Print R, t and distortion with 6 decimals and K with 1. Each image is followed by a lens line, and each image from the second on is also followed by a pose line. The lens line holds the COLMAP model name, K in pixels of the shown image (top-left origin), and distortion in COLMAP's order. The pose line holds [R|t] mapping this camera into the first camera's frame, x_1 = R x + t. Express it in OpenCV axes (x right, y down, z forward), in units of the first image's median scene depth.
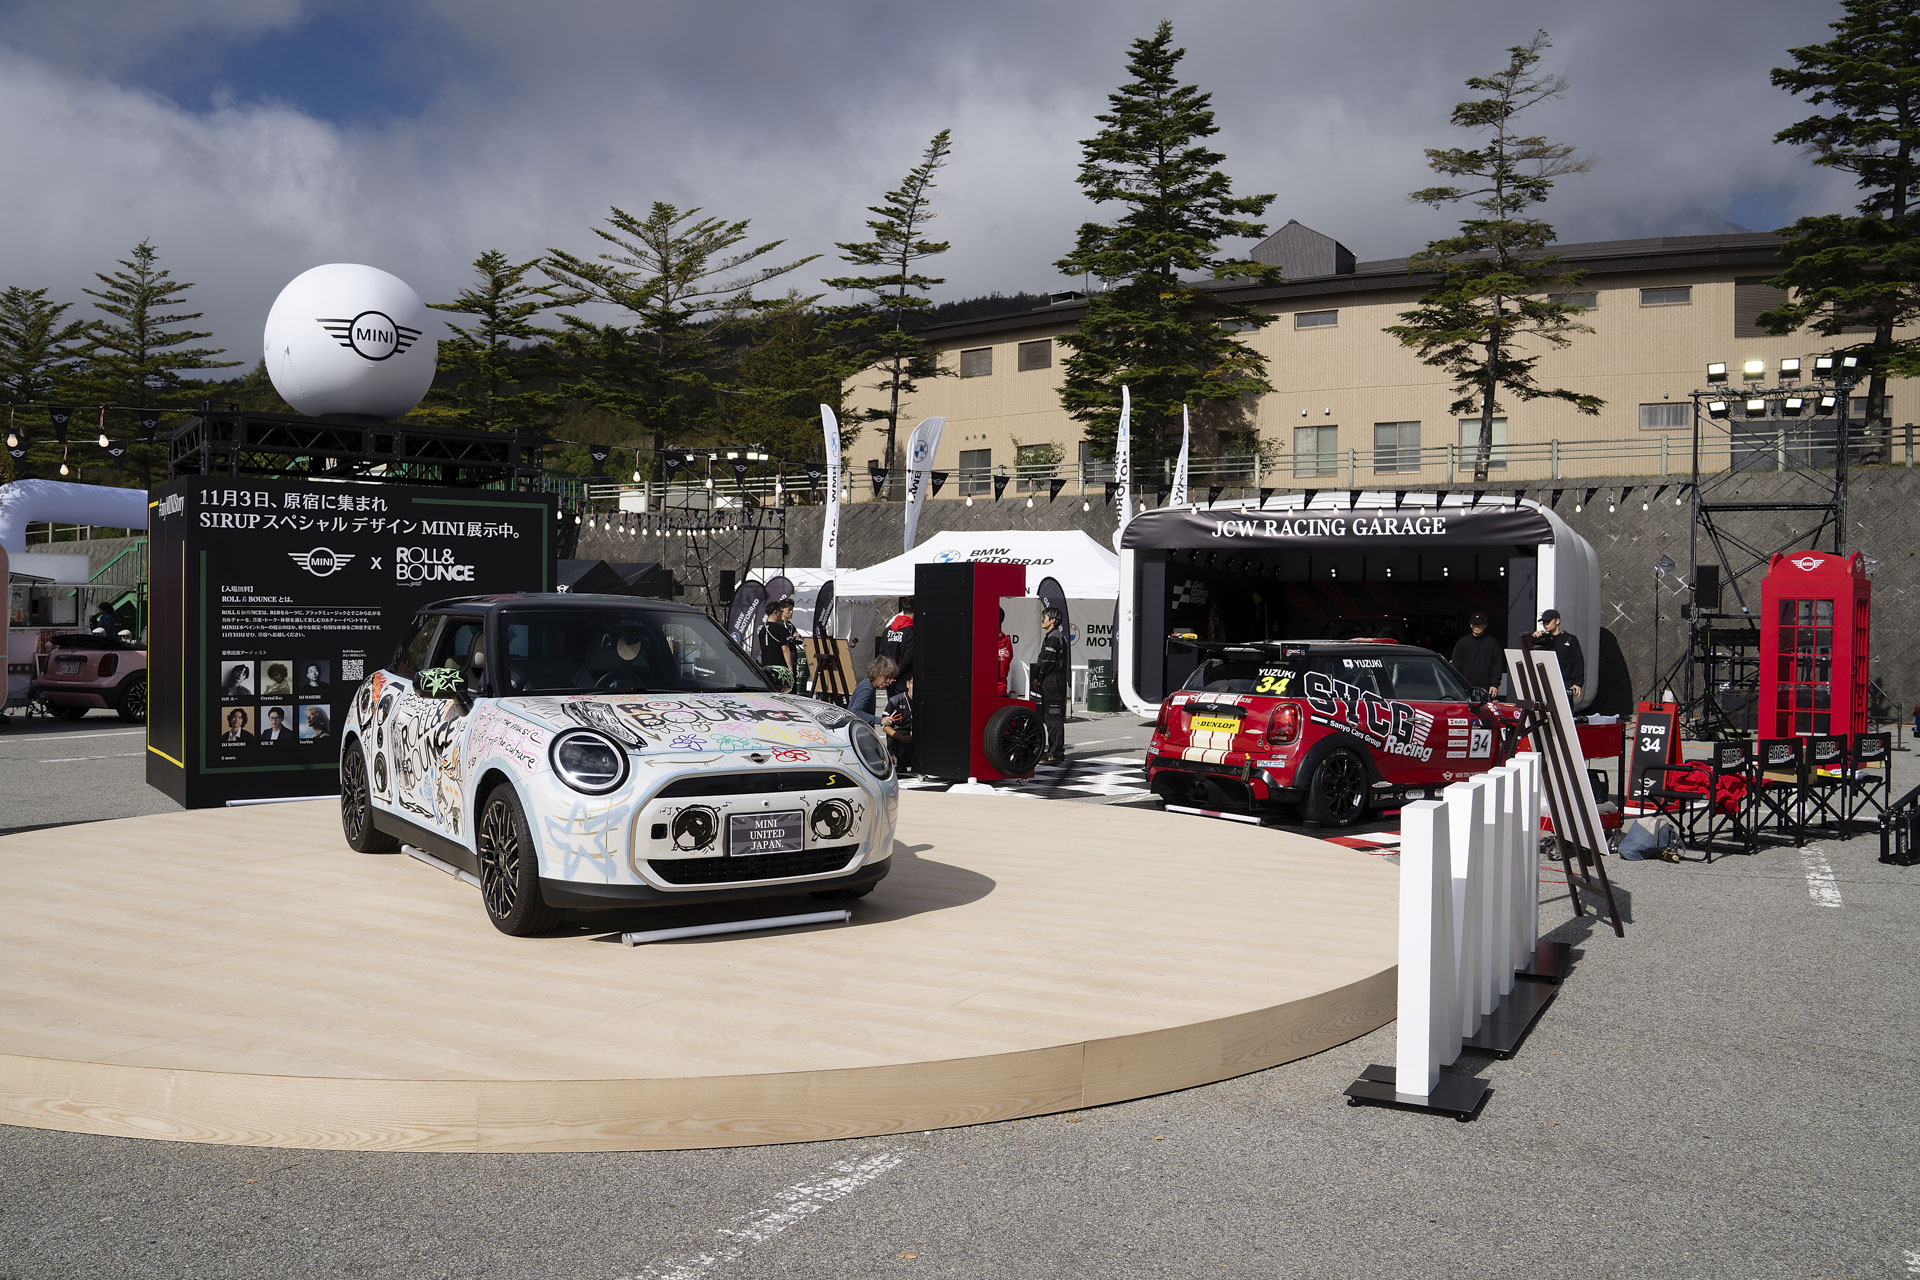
lens RADIAL K [[1560.1, 0, 939.1], [0, 1560.1, 641.3], [0, 0, 1]] dist [-0.094391, 0.147871]
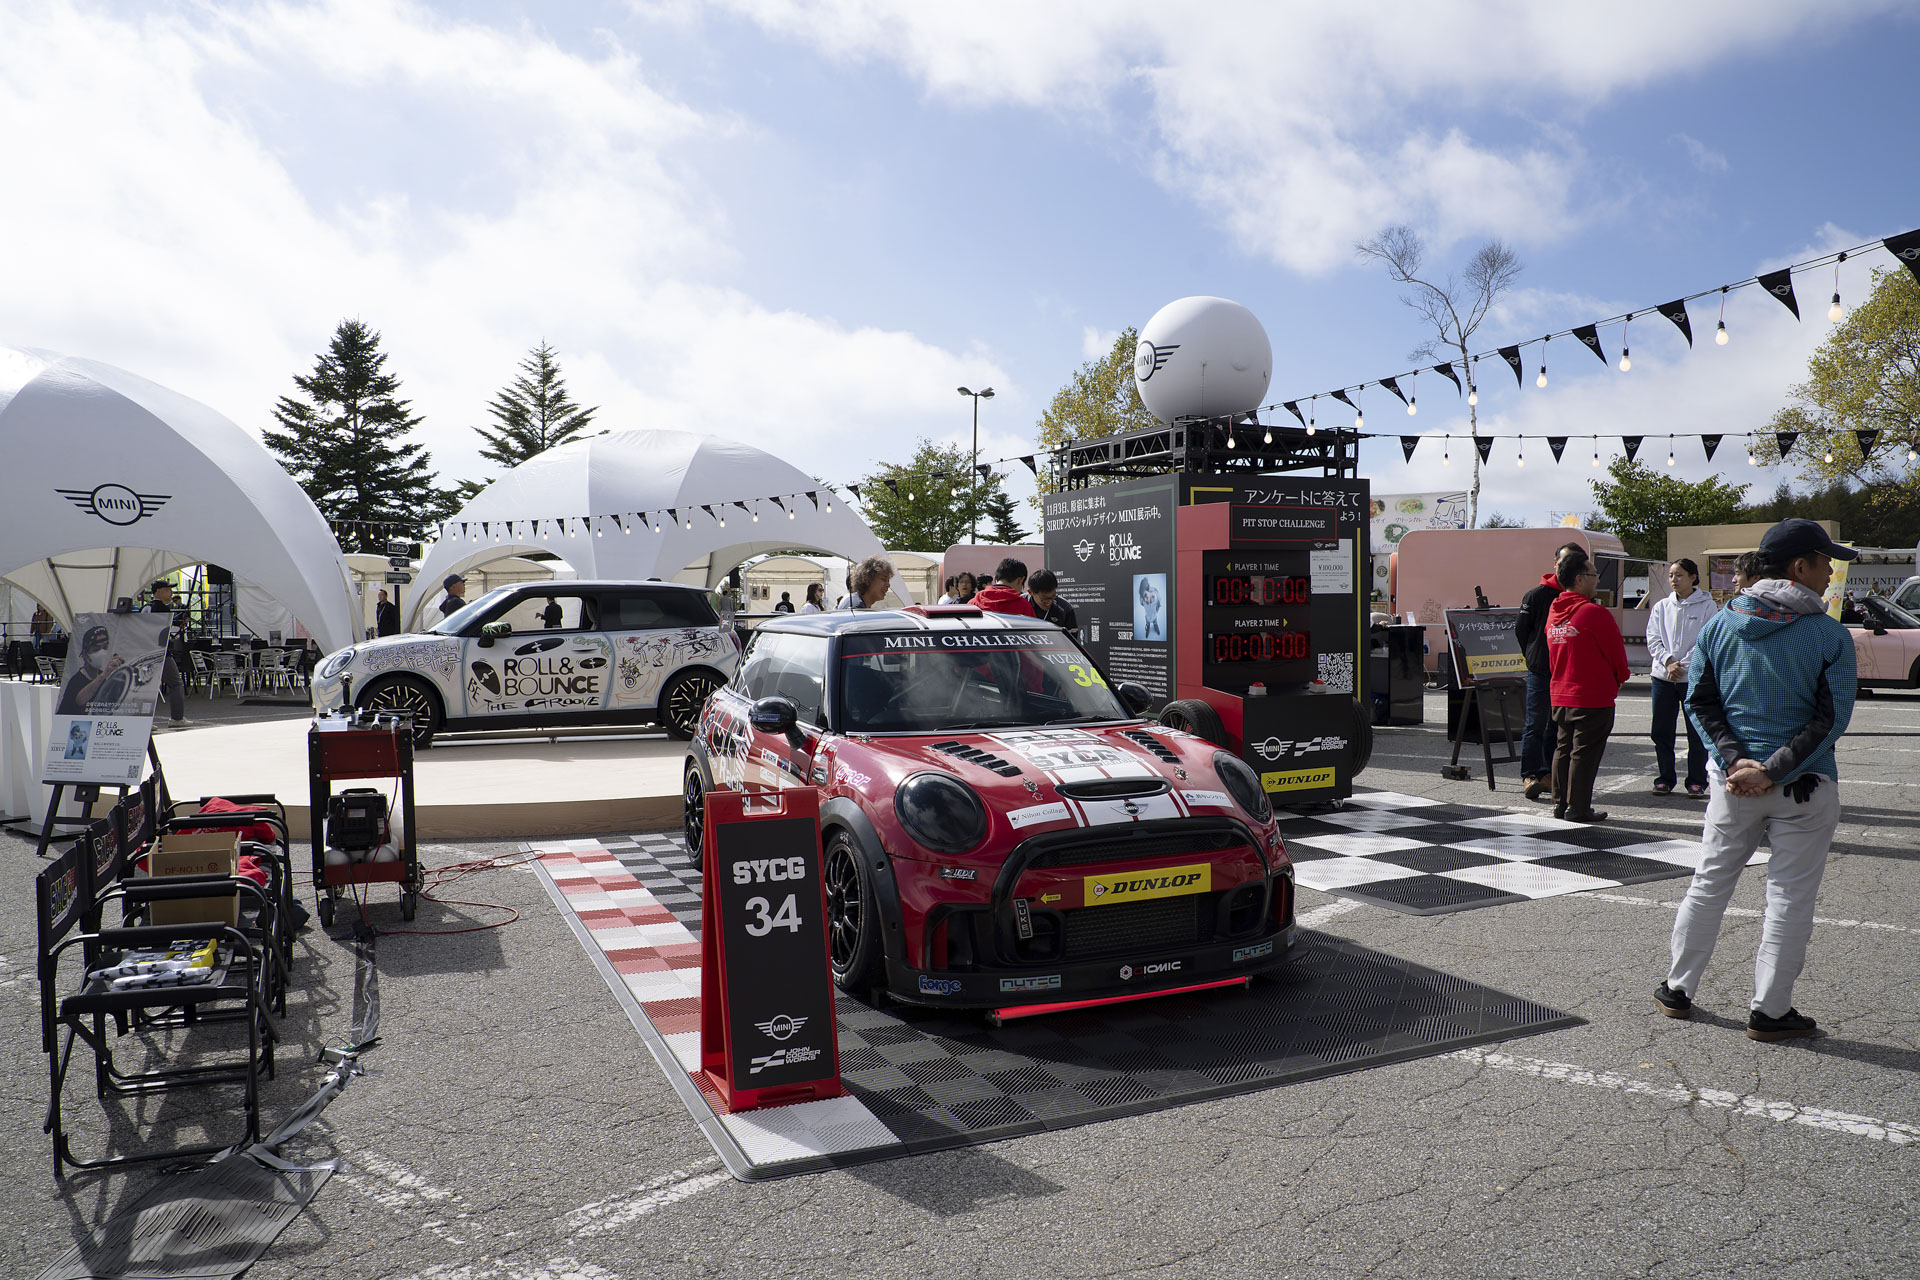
lens RADIAL K [[1422.6, 0, 960.0], [0, 1422.6, 640.0], [0, 0, 1]] dist [-0.127927, 0.142672]
pose [[-0.219959, 0.017305, -0.975356, 0.737879], [-0.006262, 0.999797, 0.019151, 0.001901], [0.975489, 0.010320, -0.219806, 1.073870]]
